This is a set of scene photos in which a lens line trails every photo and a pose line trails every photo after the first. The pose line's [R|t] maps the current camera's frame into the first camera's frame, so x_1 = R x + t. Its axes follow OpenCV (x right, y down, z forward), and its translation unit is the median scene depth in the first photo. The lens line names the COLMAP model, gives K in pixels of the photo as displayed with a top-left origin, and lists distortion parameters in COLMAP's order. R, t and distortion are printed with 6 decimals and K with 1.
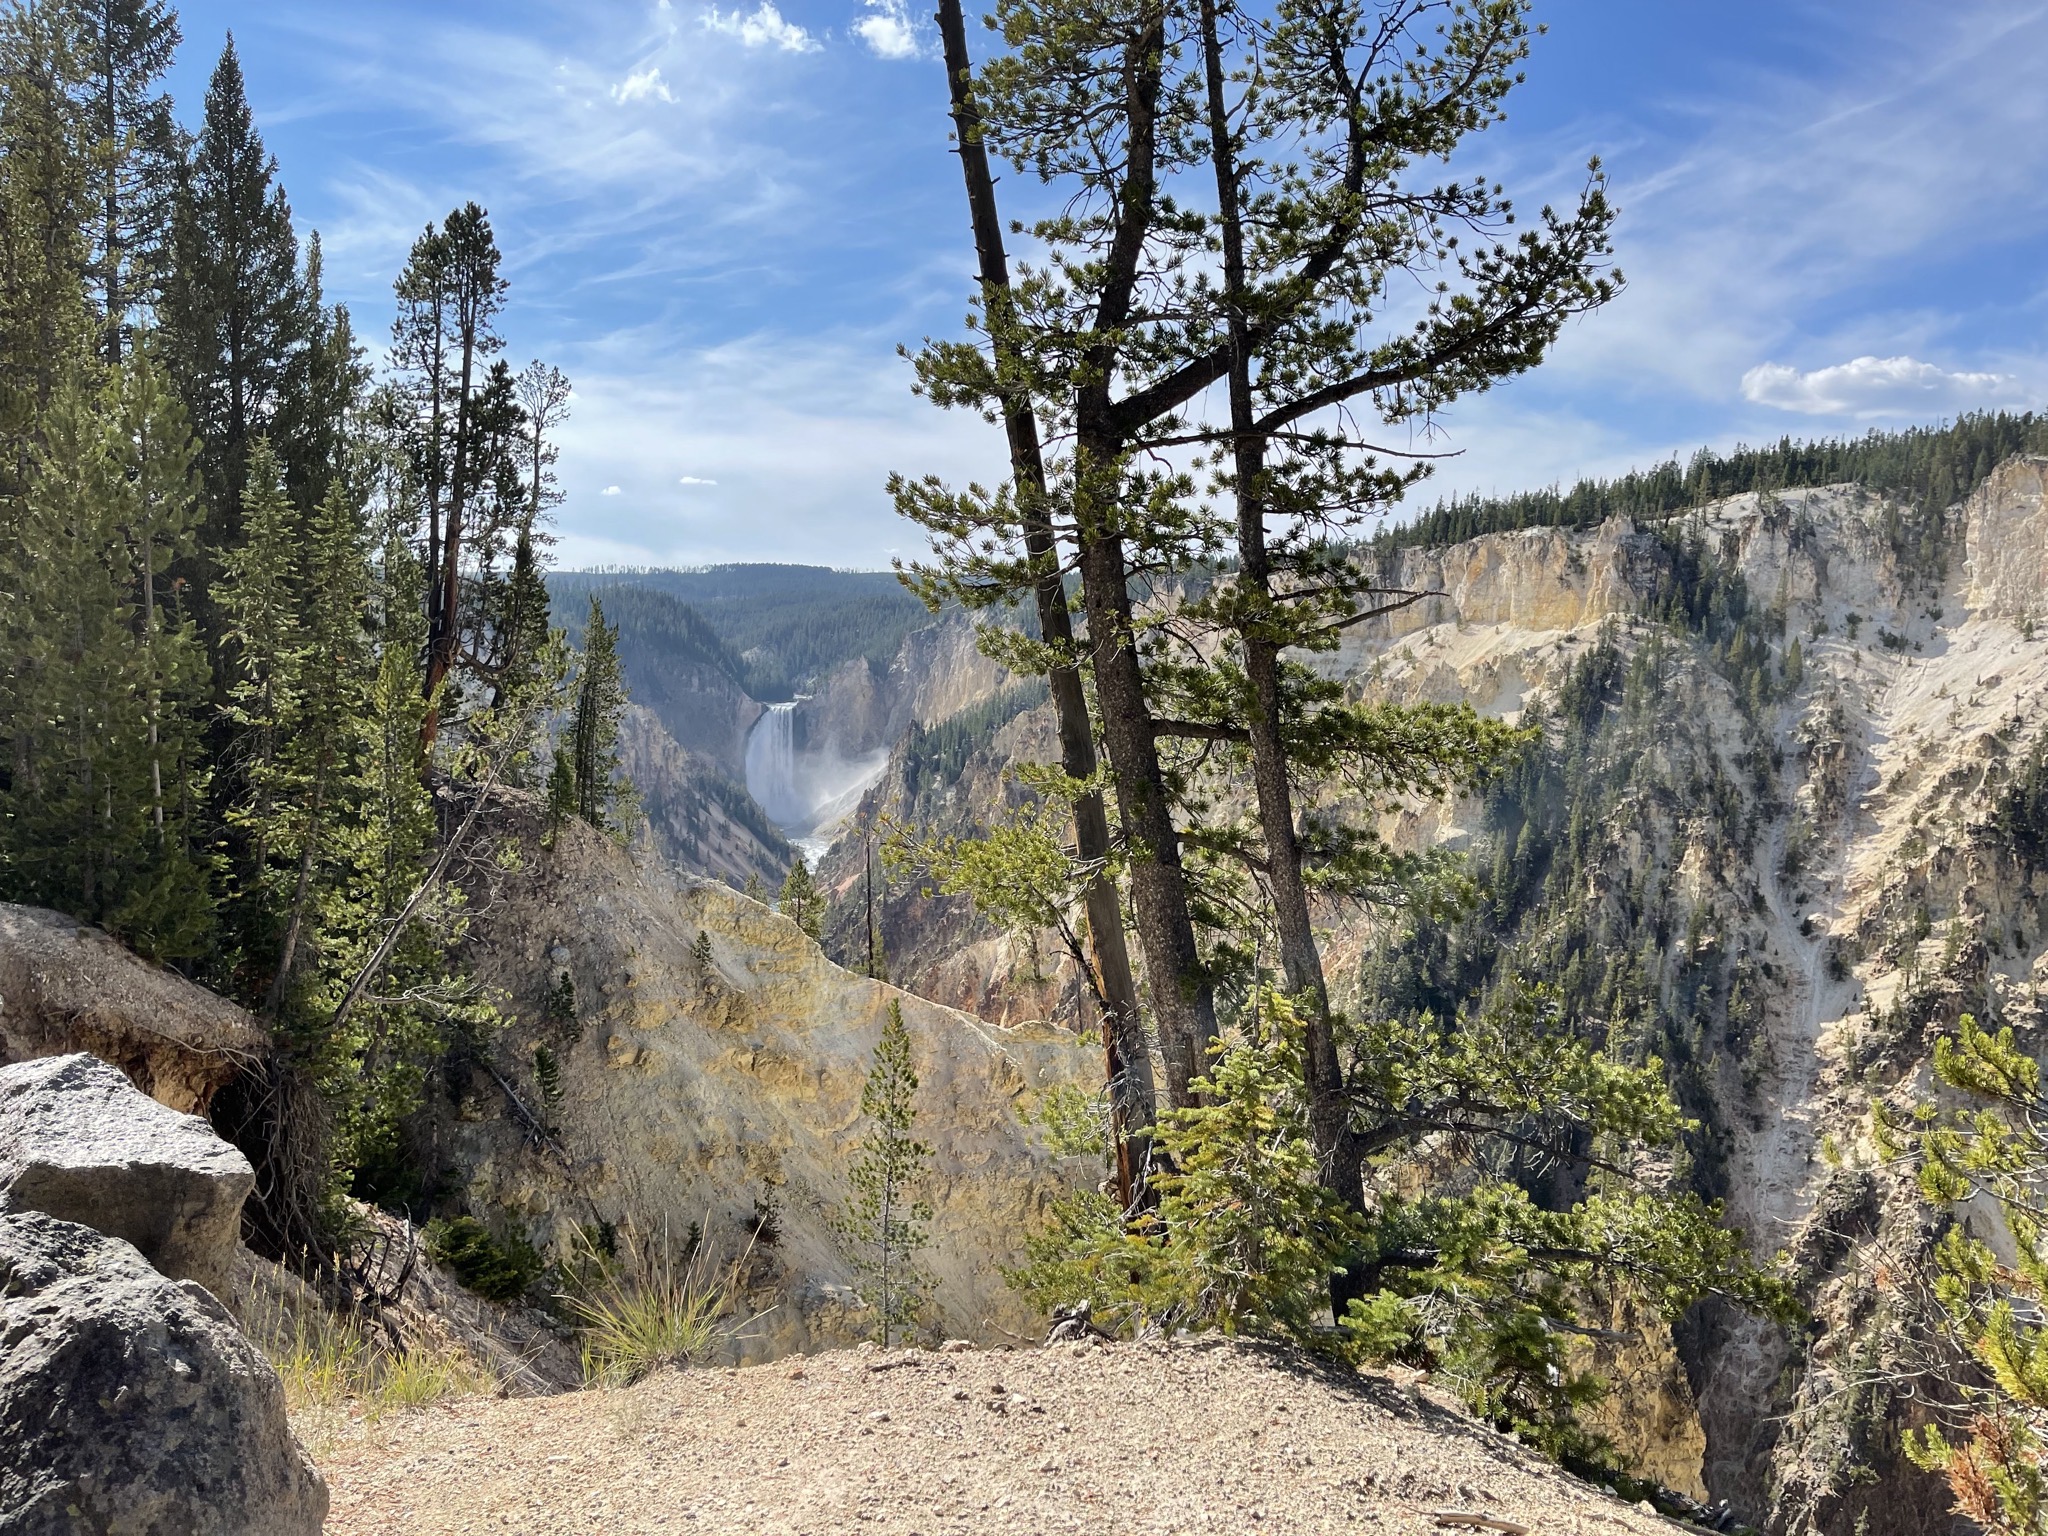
lens RADIAL K [[1547.8, 0, 1029.9], [0, 1547.8, 778.8], [0, 0, 1]] dist [0.035278, -0.010434]
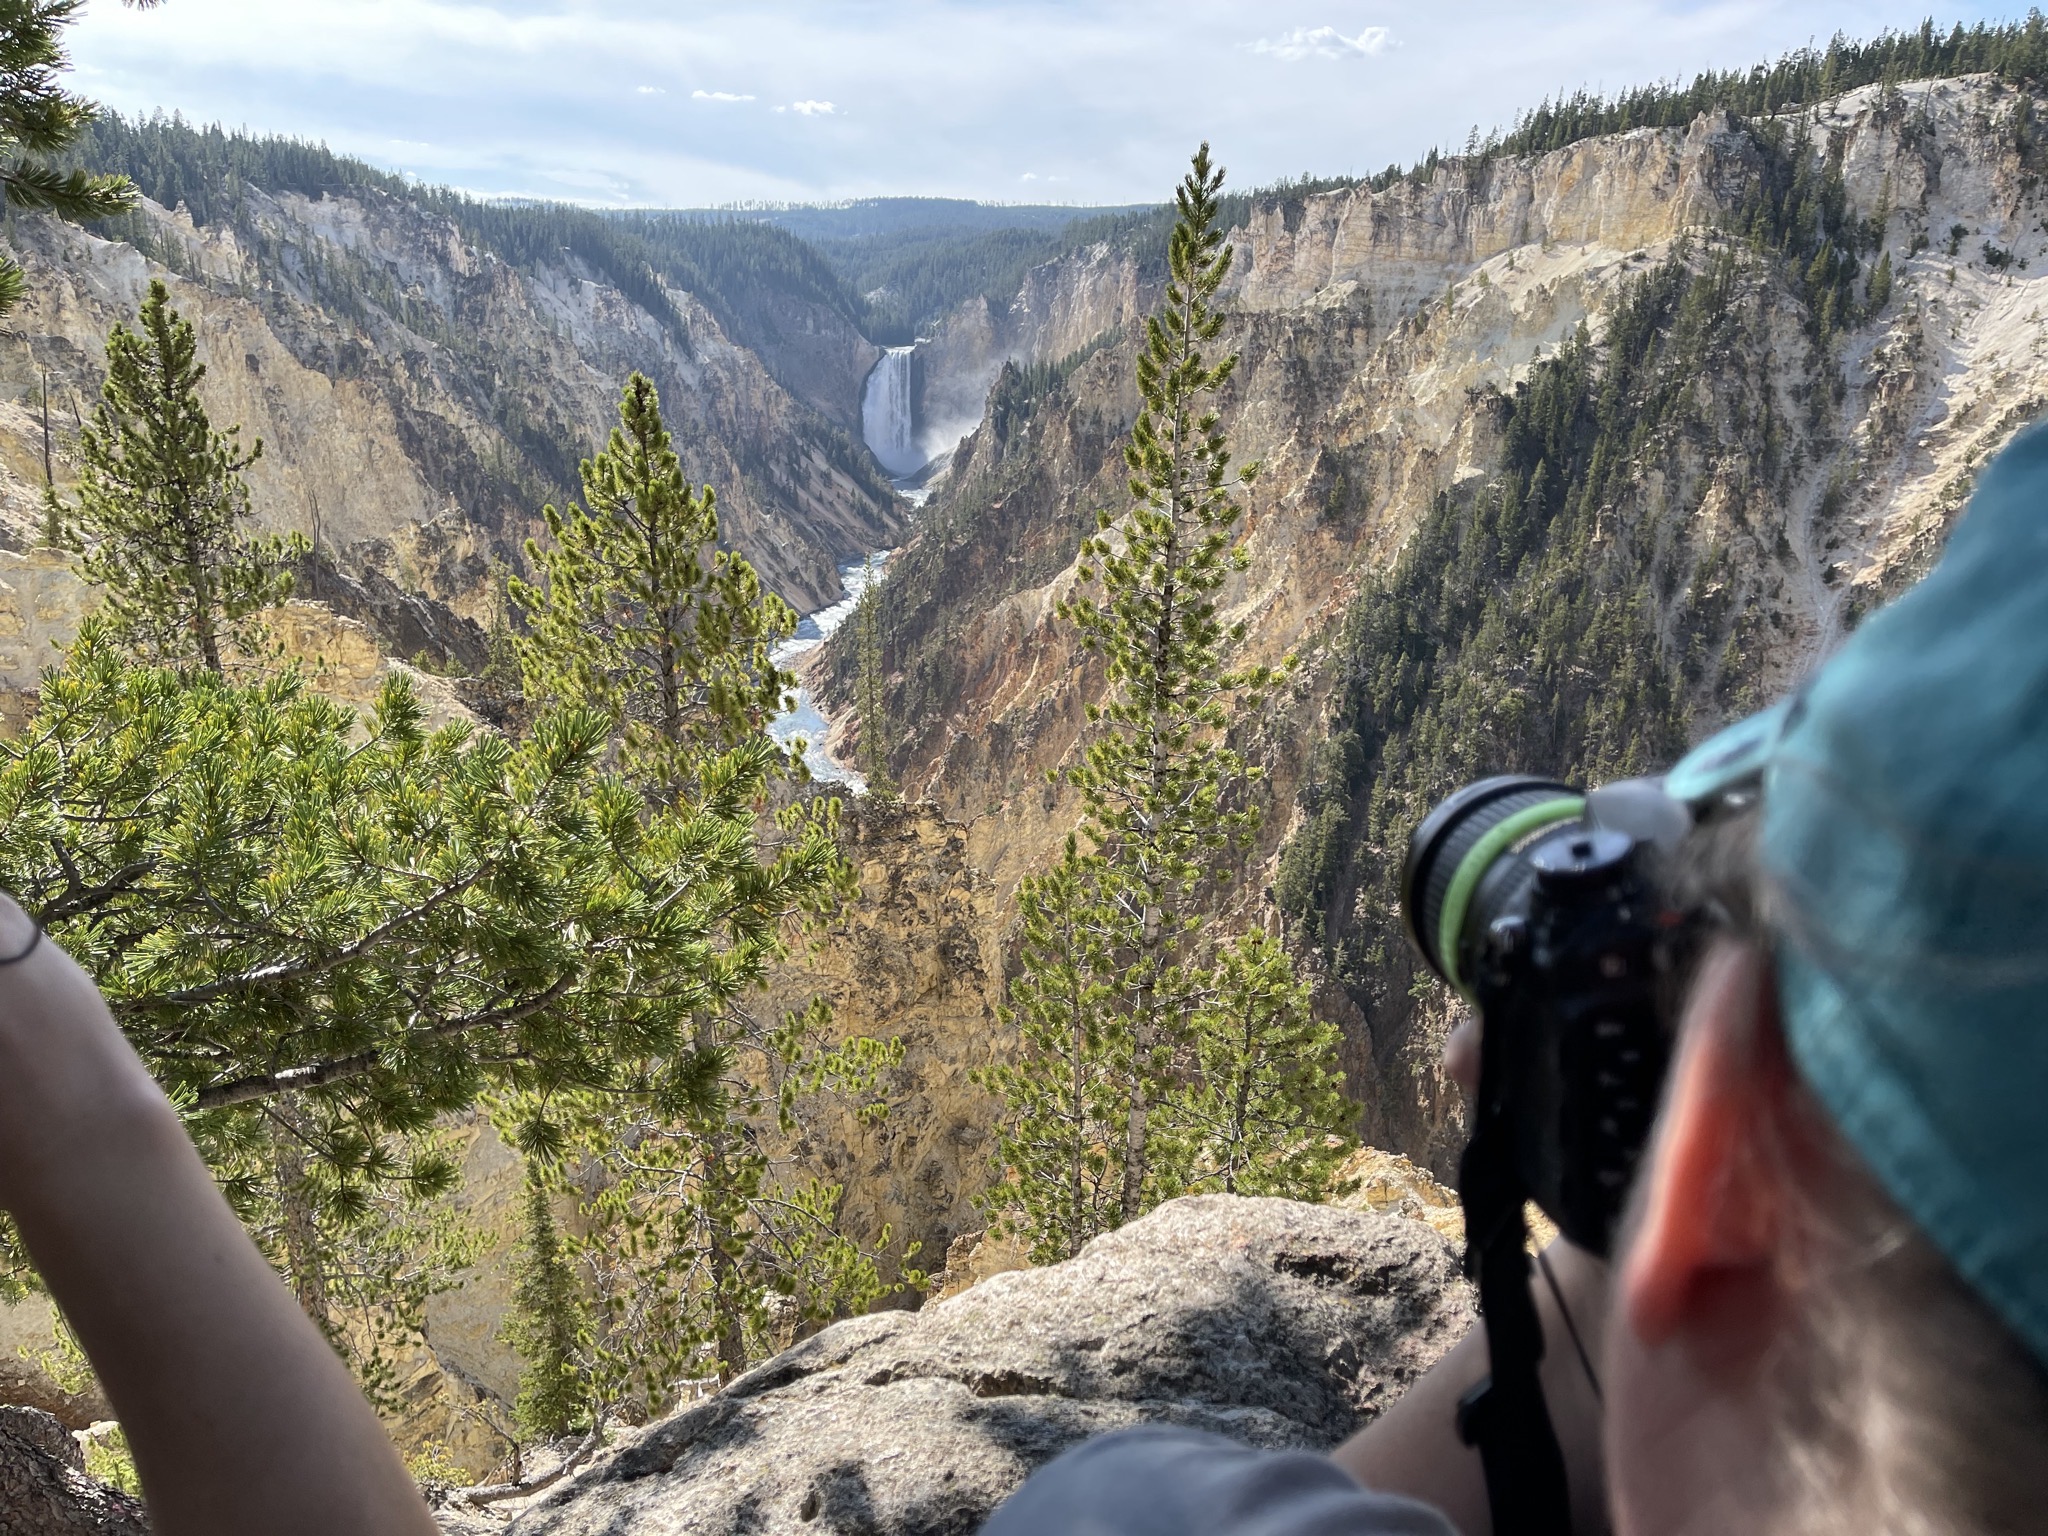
lens RADIAL K [[1545.5, 0, 1033.8], [0, 1545.5, 778.8], [0, 0, 1]] dist [0.063763, -0.095752]
pose [[0.994689, 0.025203, -0.099794, 0.109146], [-0.002819, 0.975865, 0.218357, 0.010761], [0.102889, -0.216916, 0.970753, 0.014994]]
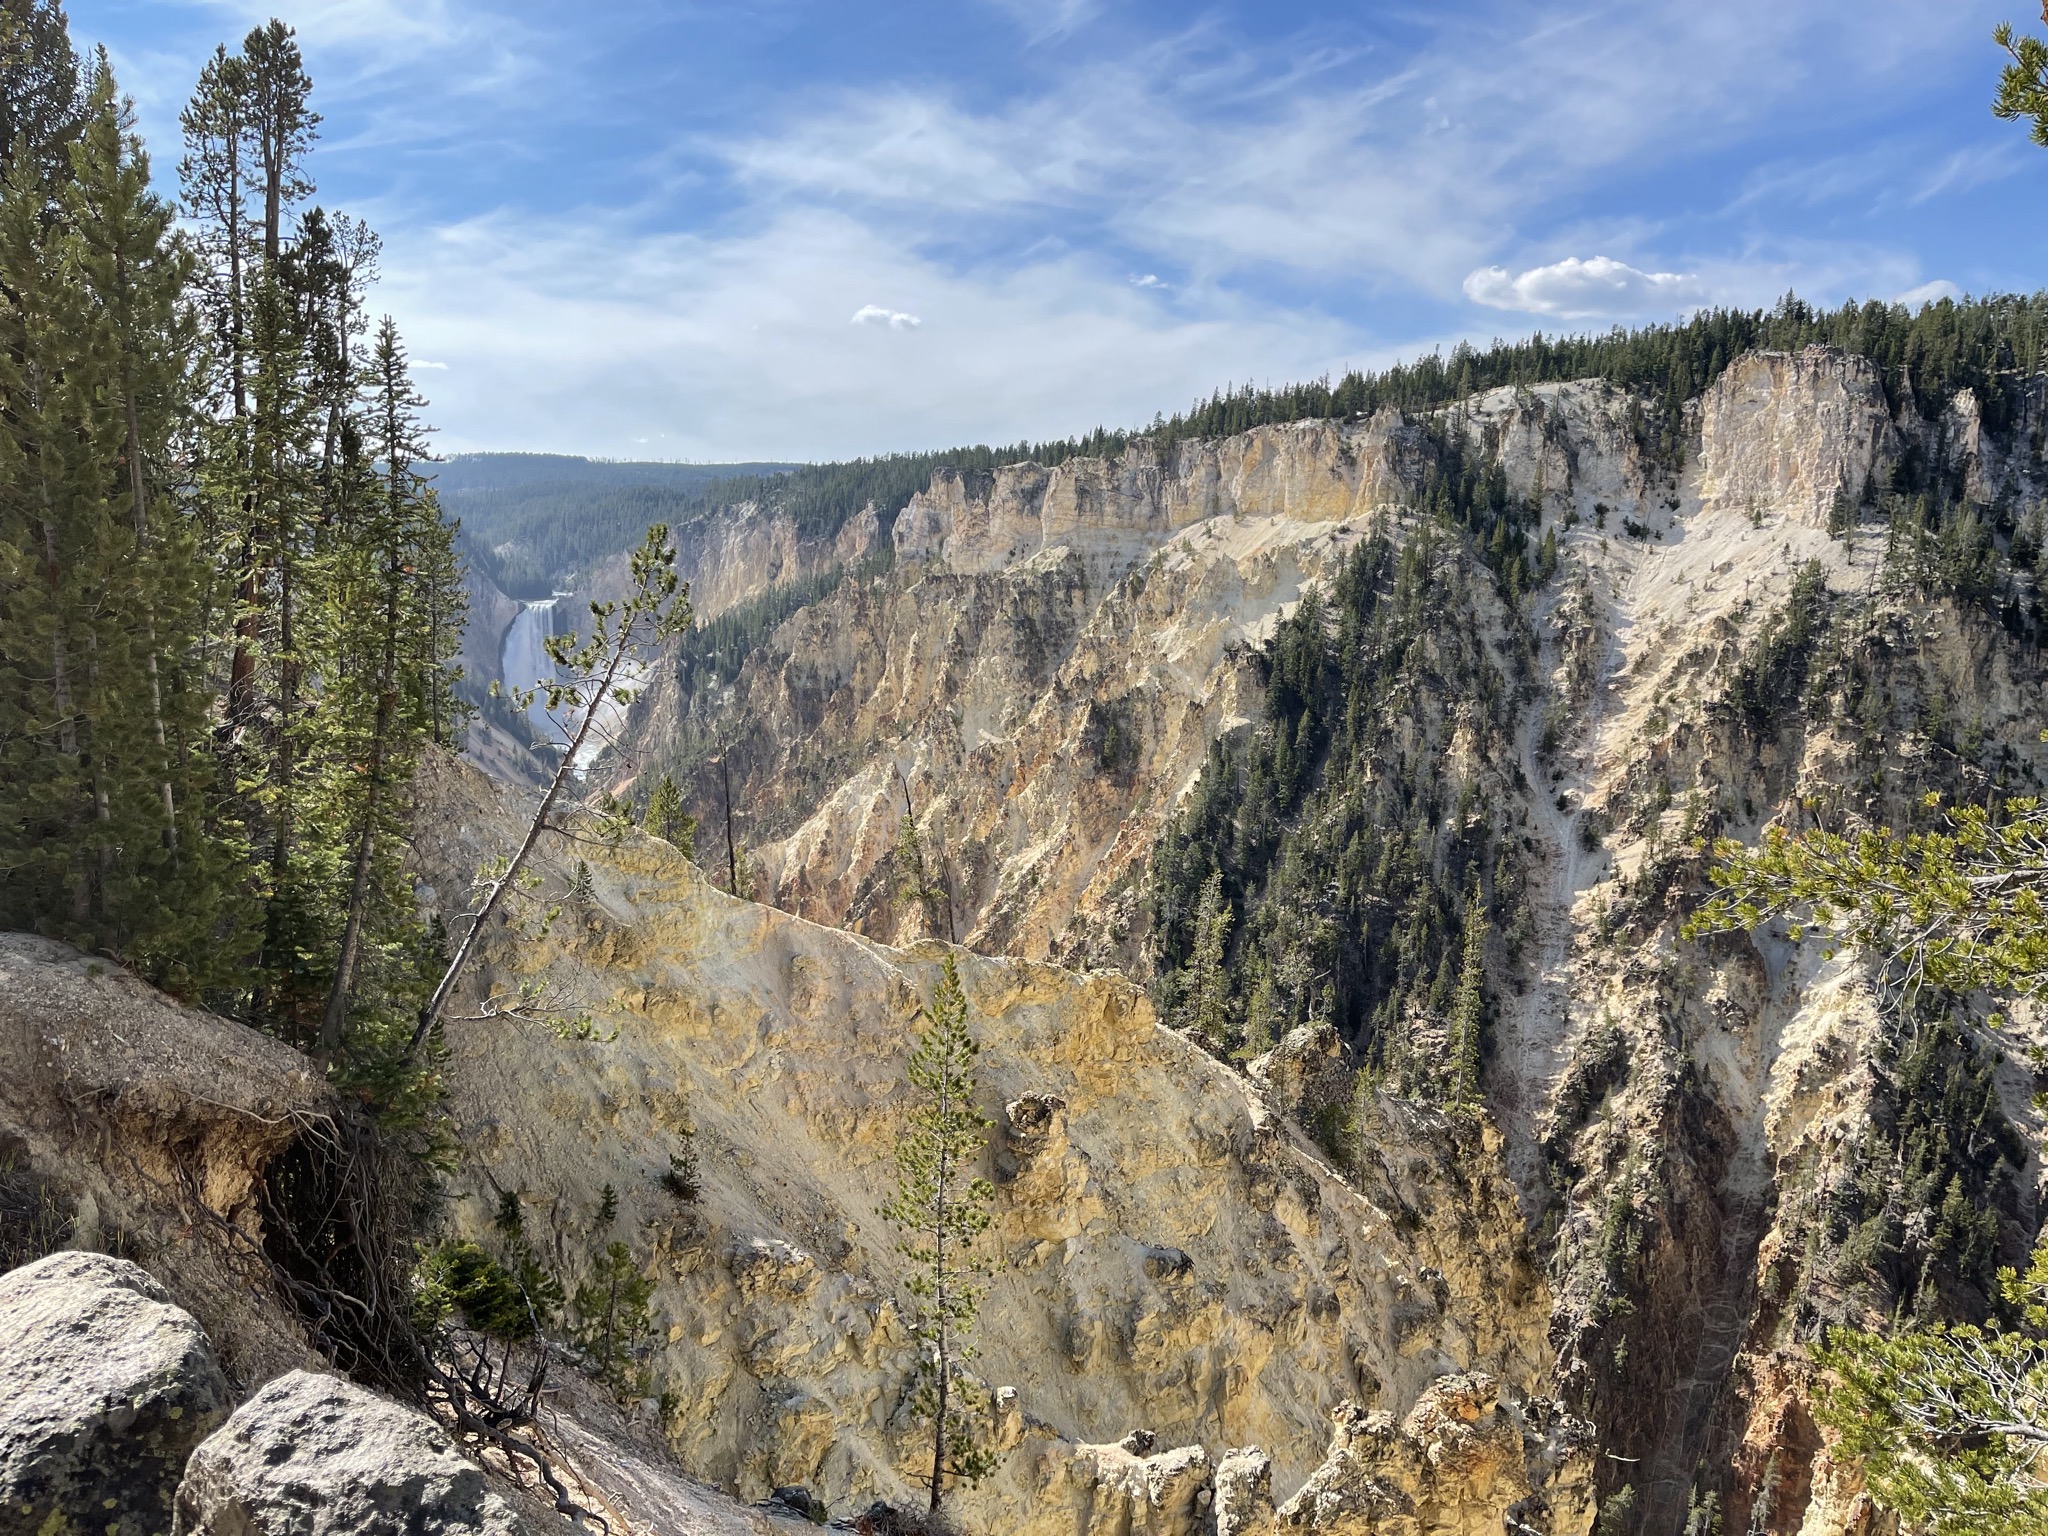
lens RADIAL K [[1545.5, 0, 1033.8], [0, 1545.5, 778.8], [0, 0, 1]] dist [0.063763, -0.095752]
pose [[0.988850, -0.028762, 0.146114, -0.010787], [0.018773, 0.997420, 0.069289, -0.000996], [-0.147730, -0.065774, 0.986838, 0.009439]]
